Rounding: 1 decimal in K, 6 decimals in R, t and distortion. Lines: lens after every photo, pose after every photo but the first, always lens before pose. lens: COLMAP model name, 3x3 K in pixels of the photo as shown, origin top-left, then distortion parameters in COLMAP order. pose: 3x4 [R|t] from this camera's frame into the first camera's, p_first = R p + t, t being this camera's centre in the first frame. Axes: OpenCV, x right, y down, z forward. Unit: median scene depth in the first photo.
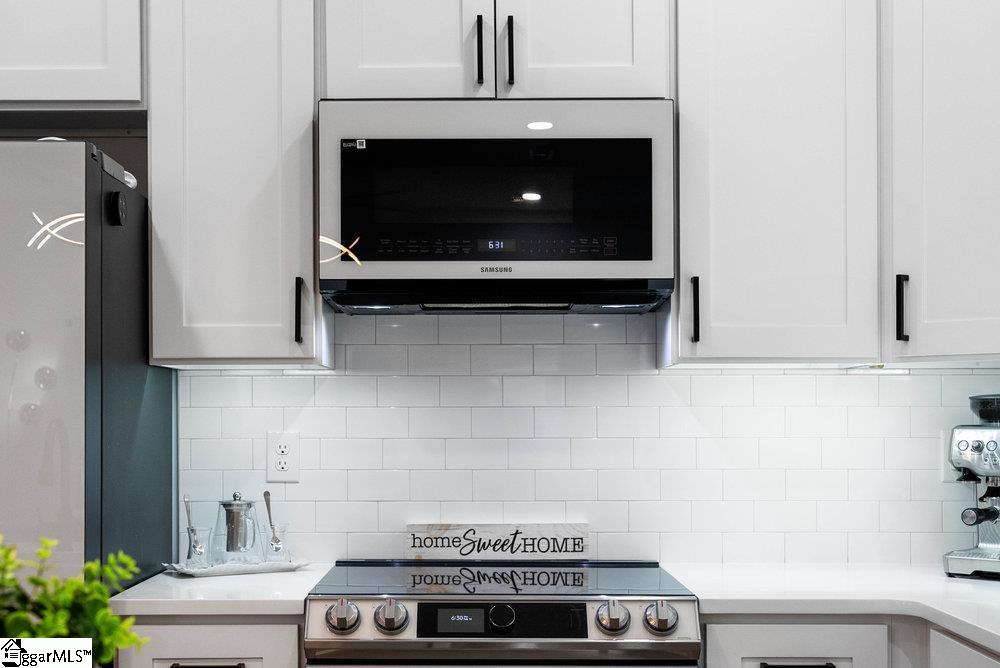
lens RADIAL K [[1468.9, 0, 498.8], [0, 1468.9, 414.9], [0, 0, 1]] dist [0.120814, -2.694956]
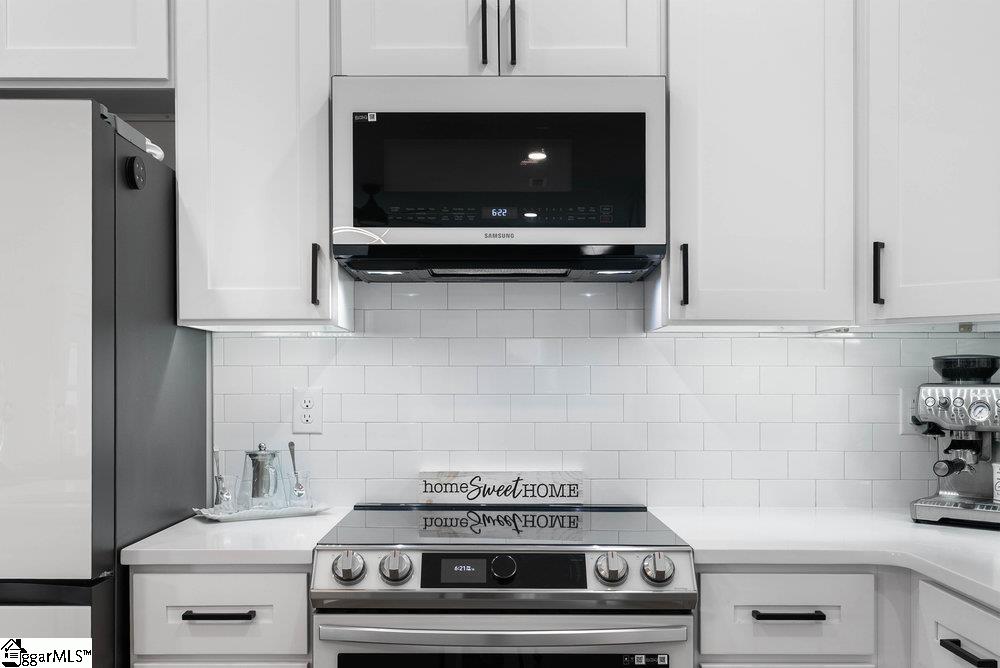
lens RADIAL K [[1017.2, 0, 500.3], [0, 1017.2, 378.2], [0, 0, 1]] dist [-0.003552, -0.002551]
pose [[0.999979, 0.001282, -0.006281, 0.003693], [-0.001283, 0.999999, -0.000175, 0.004335], [0.006281, 0.000183, 0.999980, 0.252264]]
